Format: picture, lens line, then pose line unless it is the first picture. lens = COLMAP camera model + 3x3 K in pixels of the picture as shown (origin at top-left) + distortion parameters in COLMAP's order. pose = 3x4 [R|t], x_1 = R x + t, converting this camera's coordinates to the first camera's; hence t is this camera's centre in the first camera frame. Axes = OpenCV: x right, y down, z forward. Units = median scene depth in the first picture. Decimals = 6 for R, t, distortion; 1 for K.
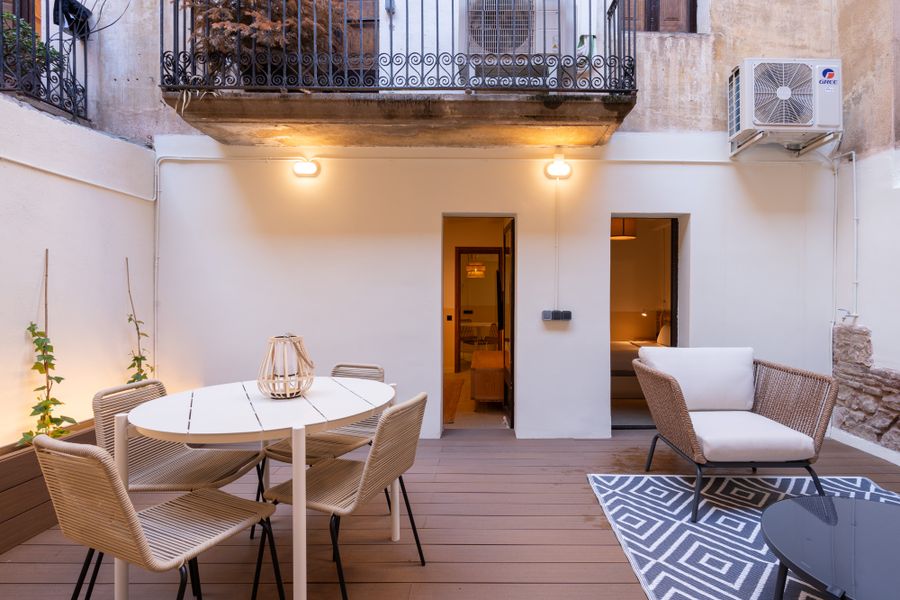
lens RADIAL K [[449.1, 0, 493.4], [0, 449.1, 297.3], [0, 0, 1]] dist [-0.001963, 0.000532]
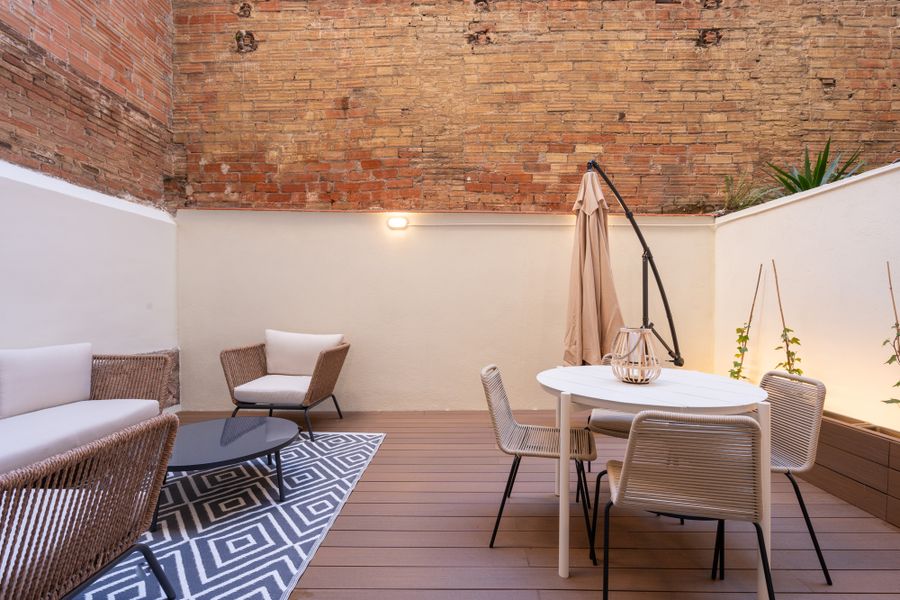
lens RADIAL K [[400.4, 0, 448.9], [0, 400.4, 301.7], [0, 0, 1]] dist [-0.002145, 0.000409]
pose [[-0.998944, -0.000273, 0.045943, -0.024870], [-0.000415, 0.999995, -0.003091, 0.011617], [-0.045941, -0.003107, -0.998939, 1.110322]]
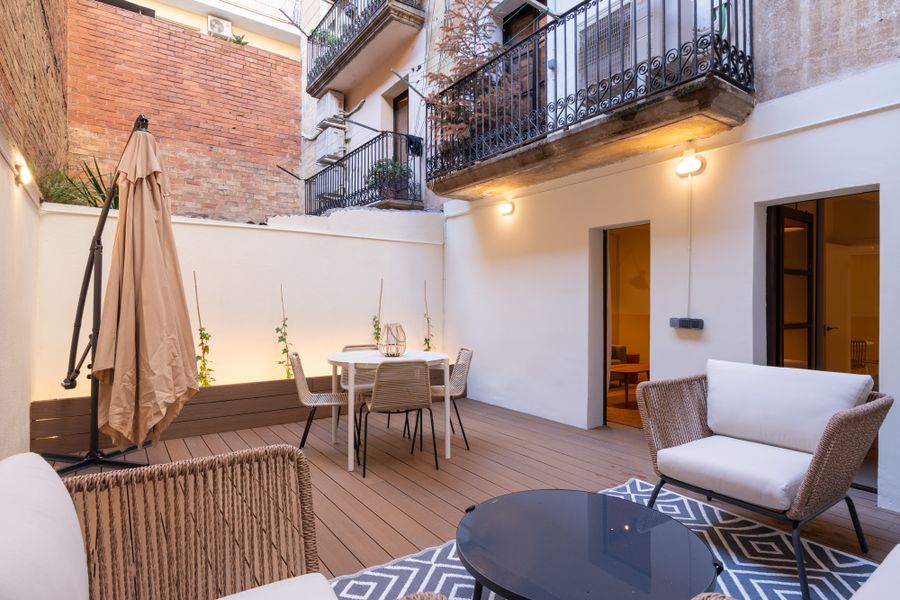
lens RADIAL K [[494.1, 0, 450.0], [0, 494.1, 300.0], [0, 0, 1]] dist [0.004169, 0.001622]
pose [[0.561443, -0.005496, -0.827497, 0.760250], [-0.001158, 0.999972, -0.007427, 0.000303], [0.827515, 0.005128, 0.561421, 0.021471]]
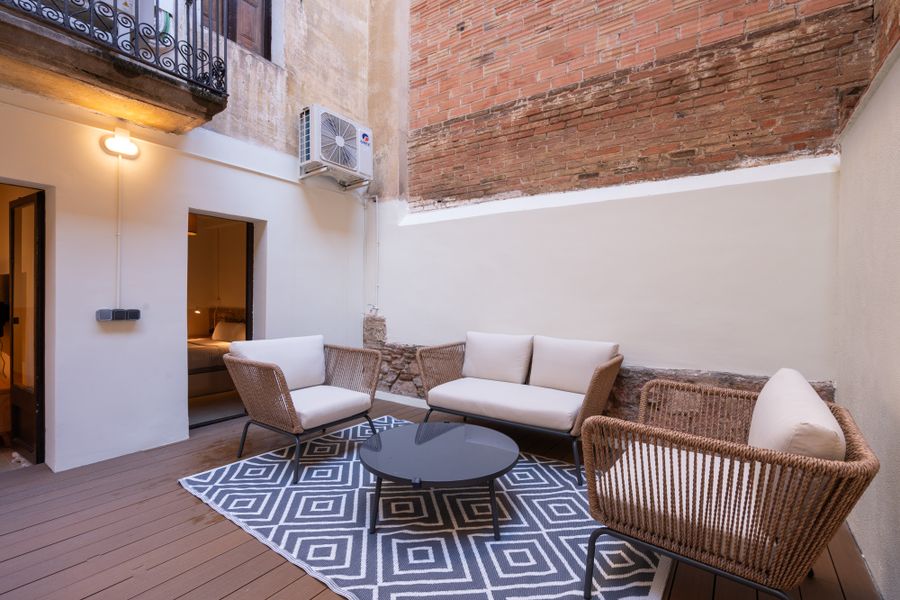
lens RADIAL K [[406.5, 0, 454.9], [0, 406.5, 299.3], [0, 0, 1]] dist [0.001213, 0.000544]
pose [[0.584378, -0.000740, 0.811481, -0.124271], [-0.007639, 0.999950, 0.006413, 0.000347], [-0.811446, -0.009946, 0.584343, 0.018872]]
